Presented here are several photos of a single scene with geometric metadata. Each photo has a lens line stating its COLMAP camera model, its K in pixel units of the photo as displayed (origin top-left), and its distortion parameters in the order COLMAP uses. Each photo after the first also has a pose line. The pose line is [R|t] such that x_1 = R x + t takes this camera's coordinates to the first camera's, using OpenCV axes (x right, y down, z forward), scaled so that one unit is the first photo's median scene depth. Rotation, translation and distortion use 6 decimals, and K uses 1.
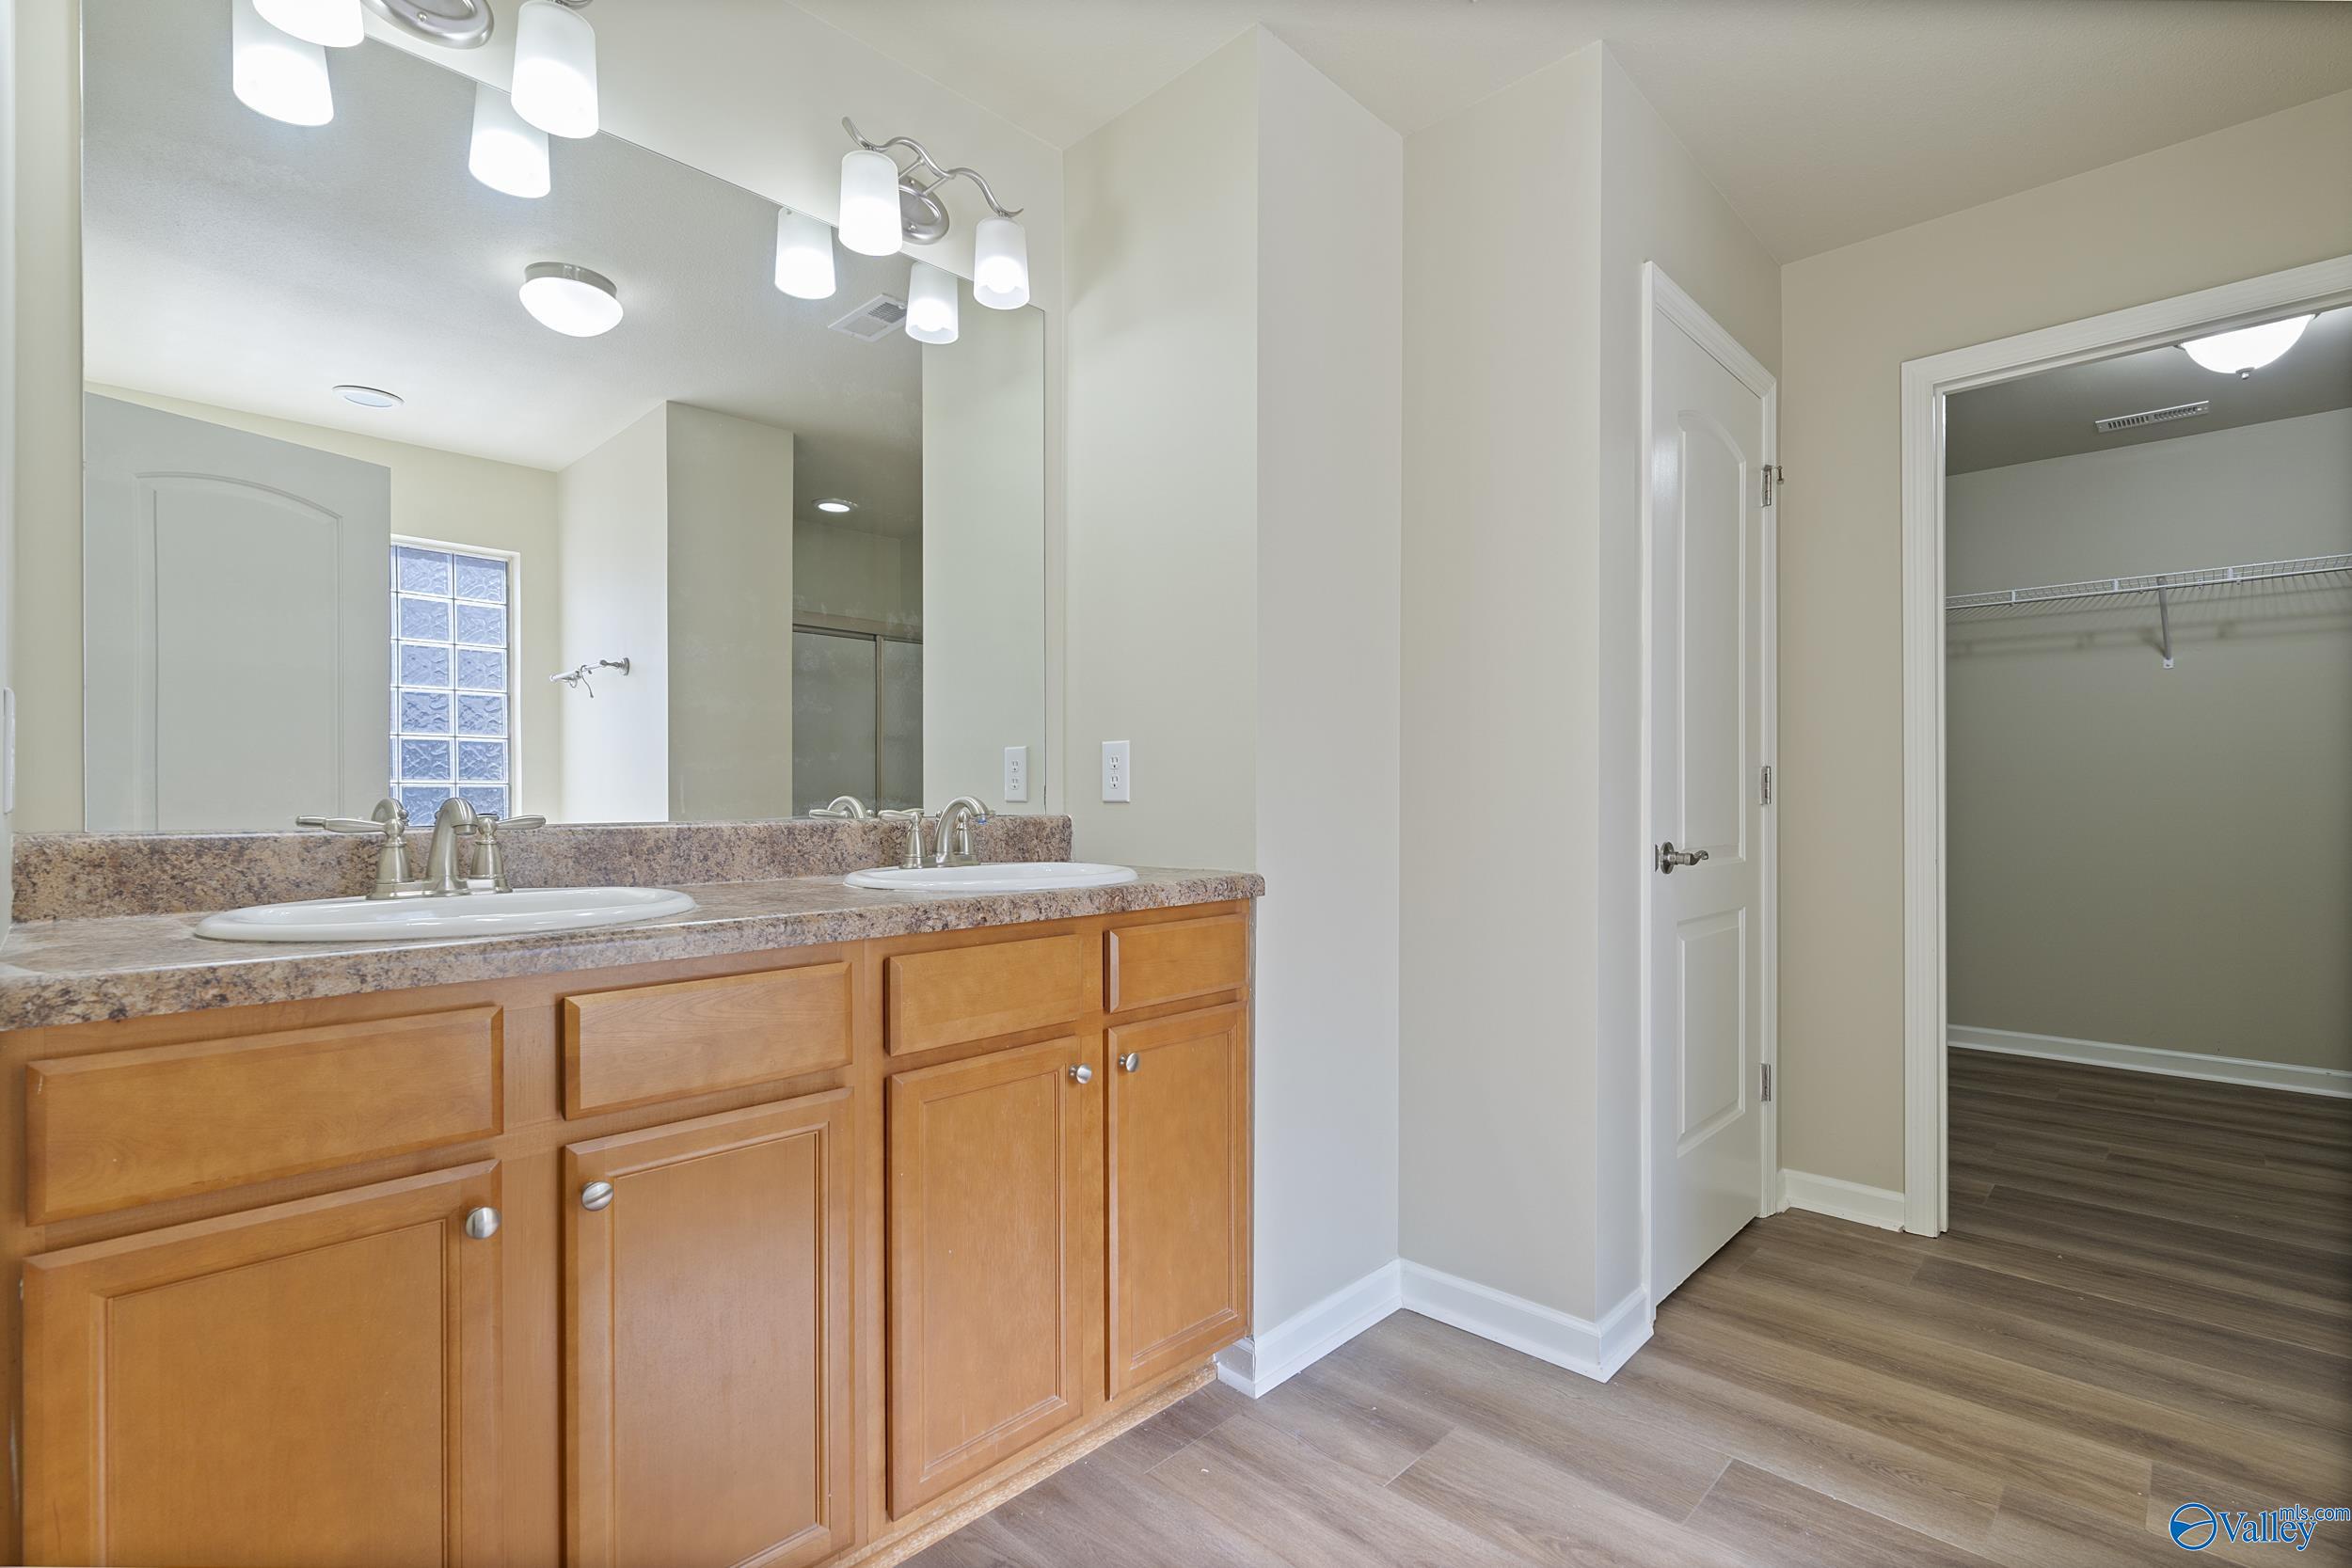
lens RADIAL K [[1070.5, 0, 1183.5], [0, 1070.5, 799.1], [0, 0, 1]] dist [-0.006850, 0.001976]
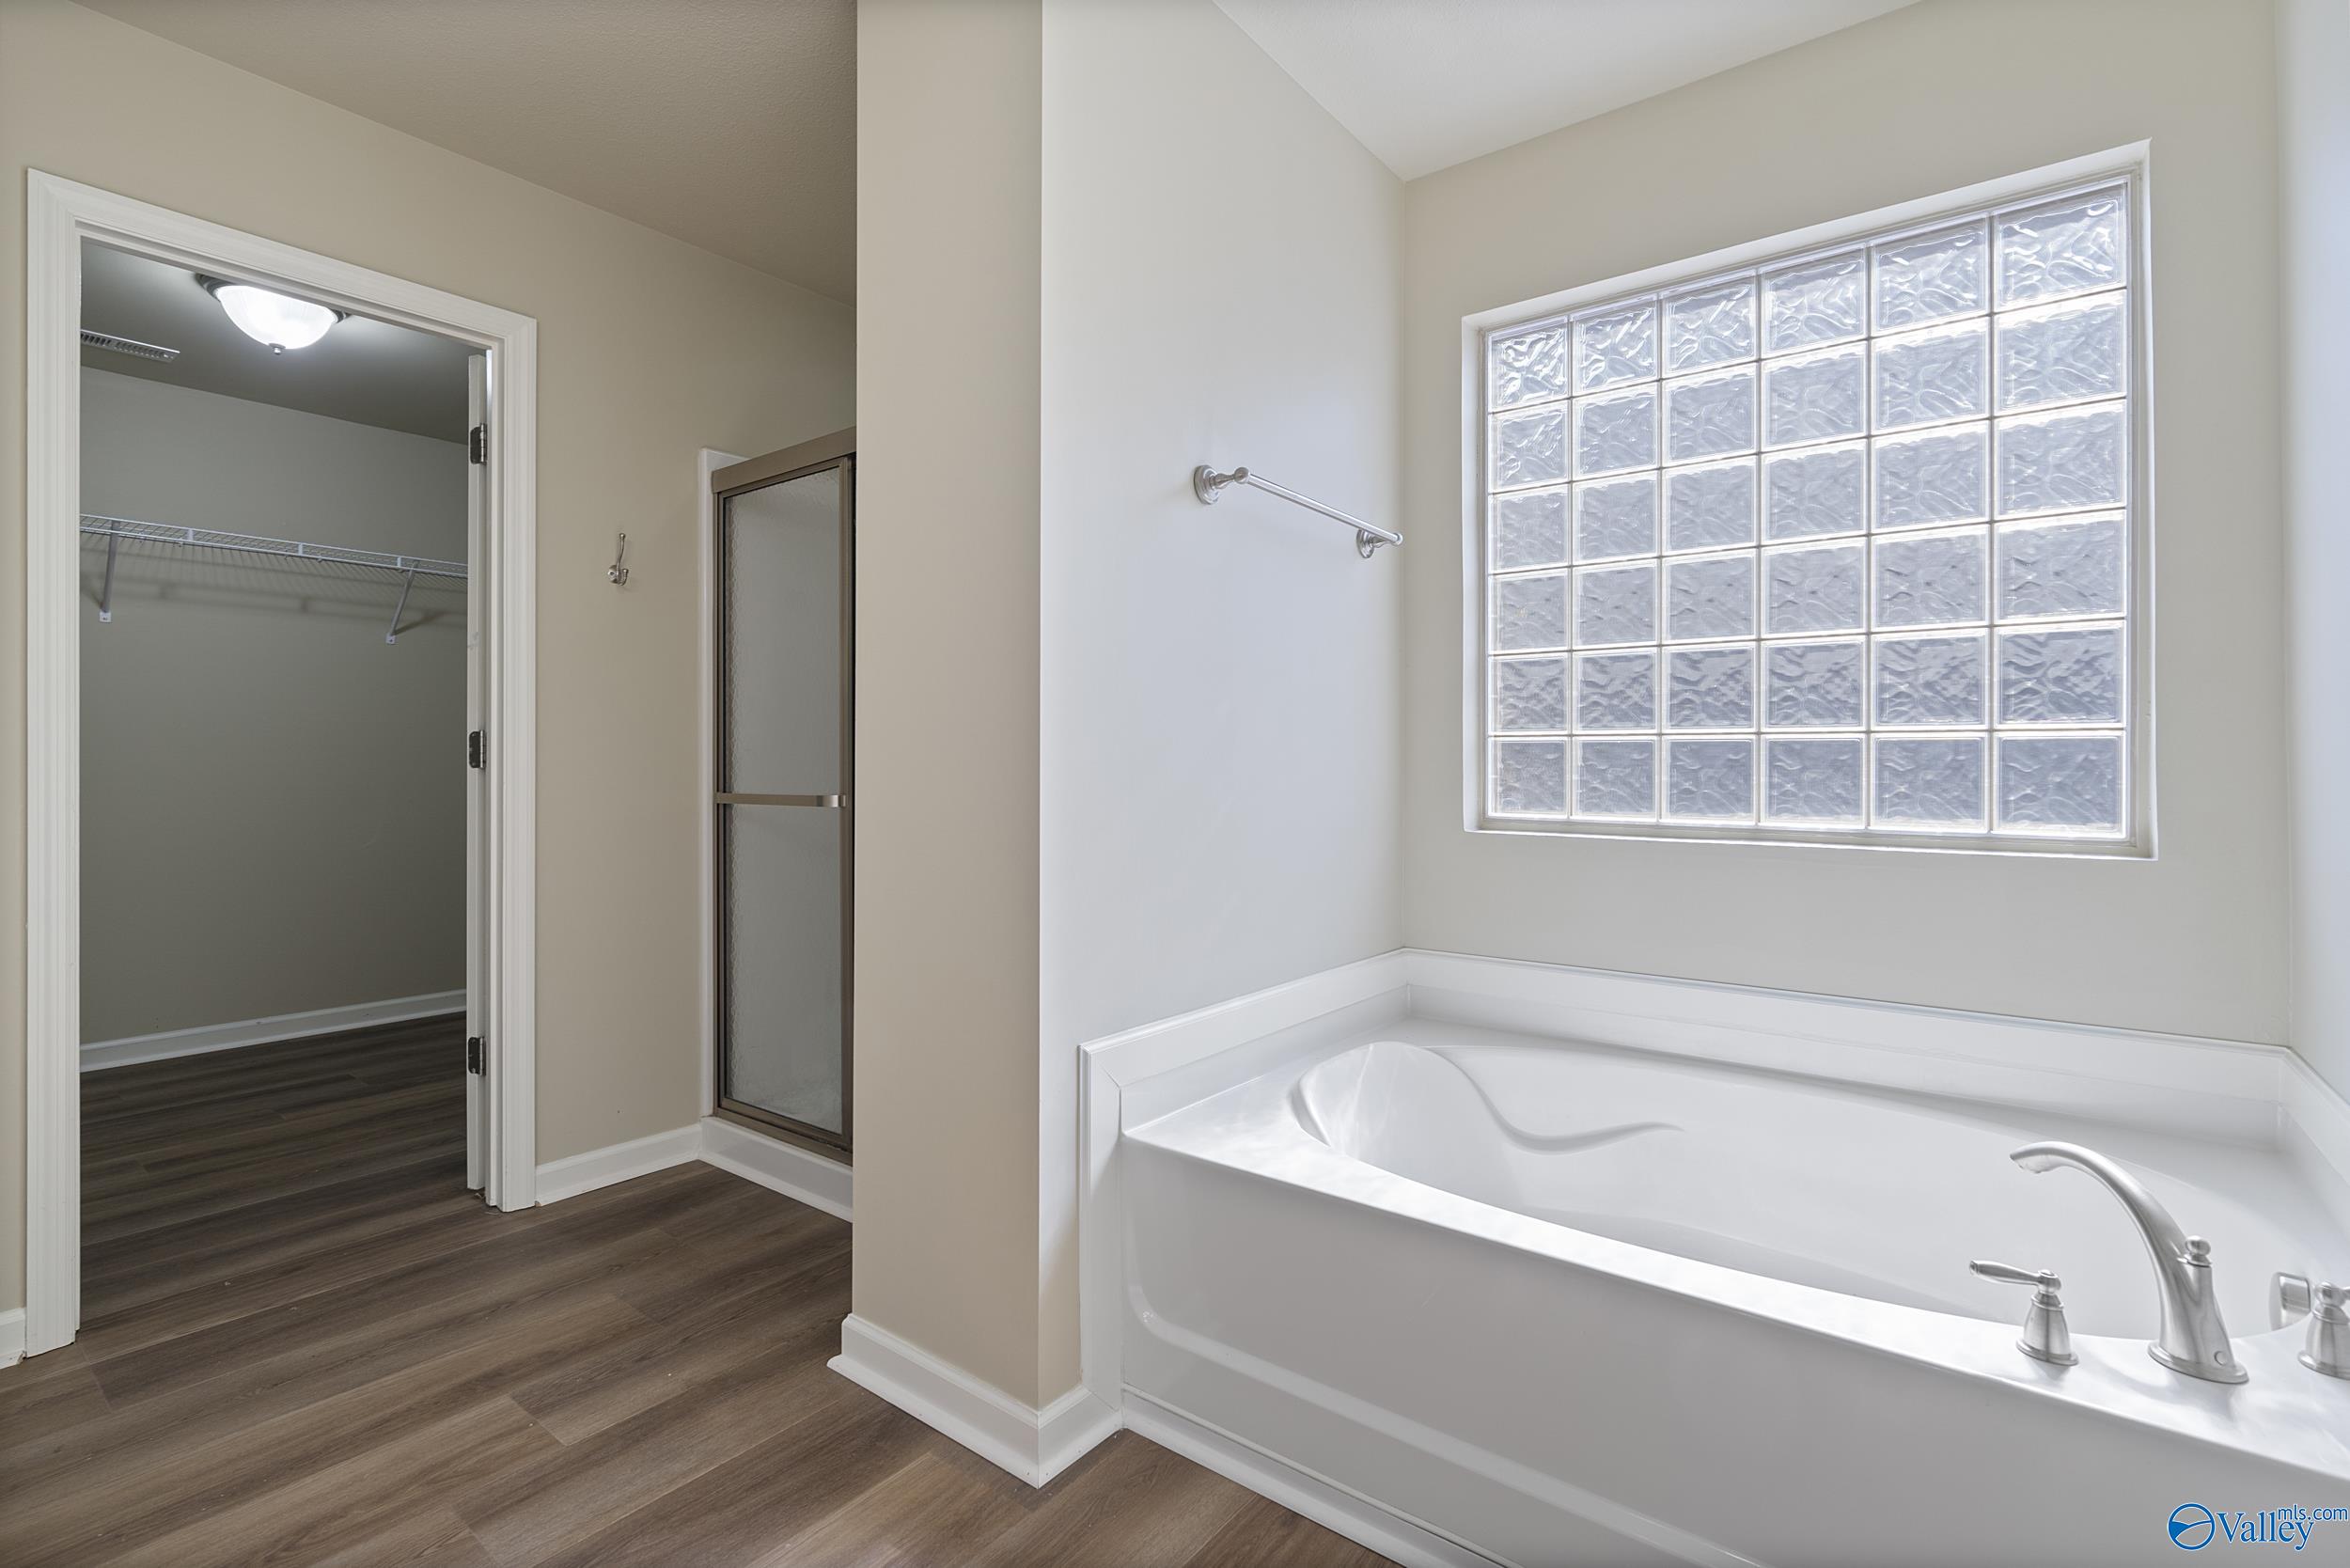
lens RADIAL K [[1069.7, 0, 1185.7], [0, 1069.7, 764.2], [0, 0, 1]] dist [-0.006850, 0.001976]
pose [[-0.118275, 0.001376, 0.992980, -0.153950], [0.000347, 0.999999, -0.001344, 0.000367], [-0.992981, 0.000186, -0.118275, 0.327741]]
